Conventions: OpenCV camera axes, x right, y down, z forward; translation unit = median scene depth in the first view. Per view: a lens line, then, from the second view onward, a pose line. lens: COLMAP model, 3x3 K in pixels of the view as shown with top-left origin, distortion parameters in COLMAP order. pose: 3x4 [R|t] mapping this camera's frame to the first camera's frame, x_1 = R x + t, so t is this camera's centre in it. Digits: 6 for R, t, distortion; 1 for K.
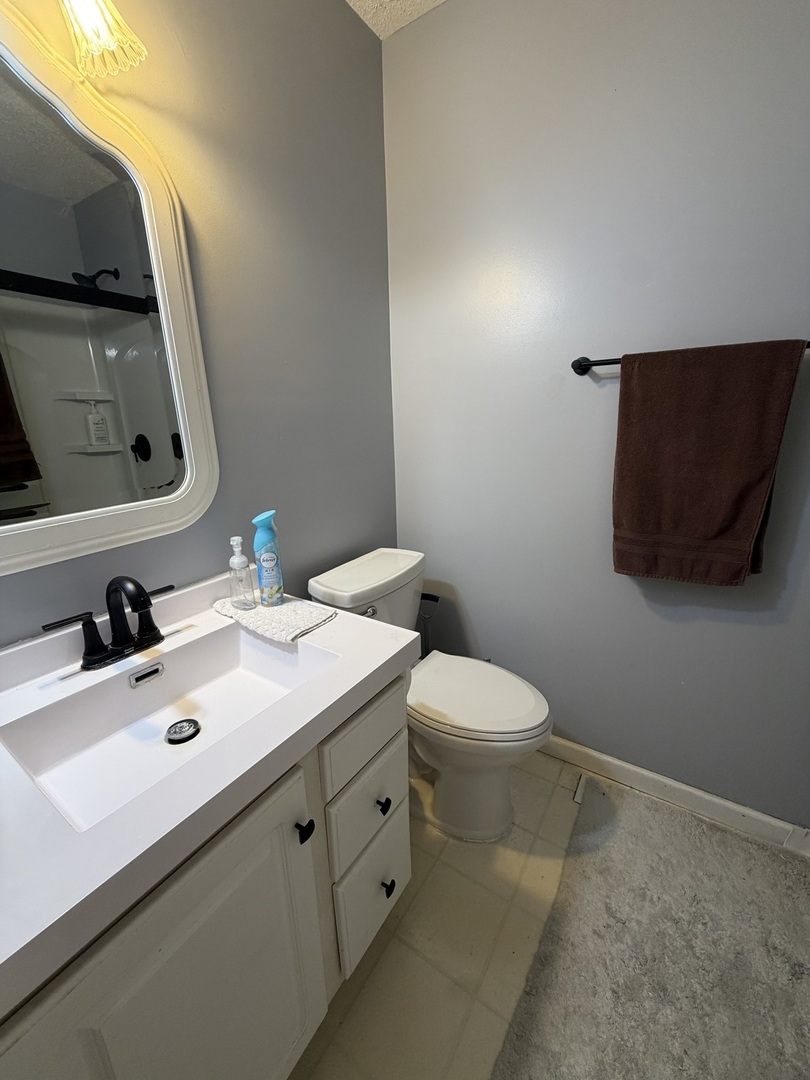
lens RADIAL K [[429.4, 0, 405.3], [0, 429.4, 539.7], [0, 0, 1]] dist [-0.001927, 0.000609]
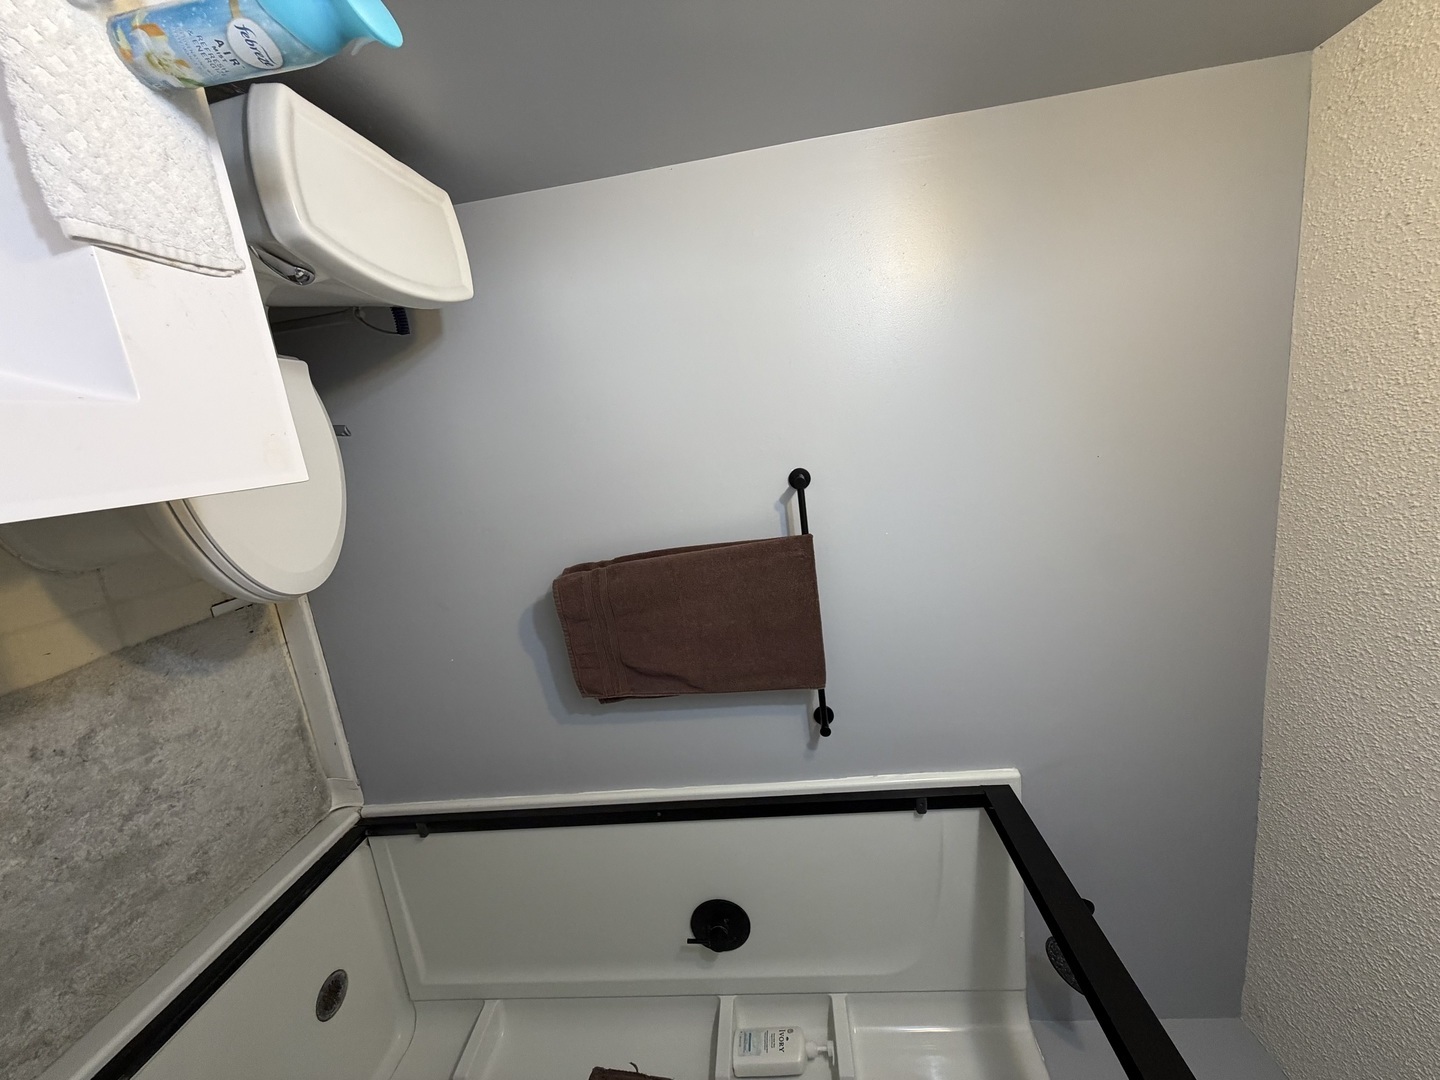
lens RADIAL K [[572.6, 0, 714.2], [0, 572.6, 538.0], [0, 0, 1]] dist [-0.001927, 0.000609]
pose [[0.138400, 0.701074, 0.699529, -0.257313], [-0.954625, 0.282502, -0.094255, -0.130779], [-0.263698, -0.654743, 0.708361, 0.239500]]
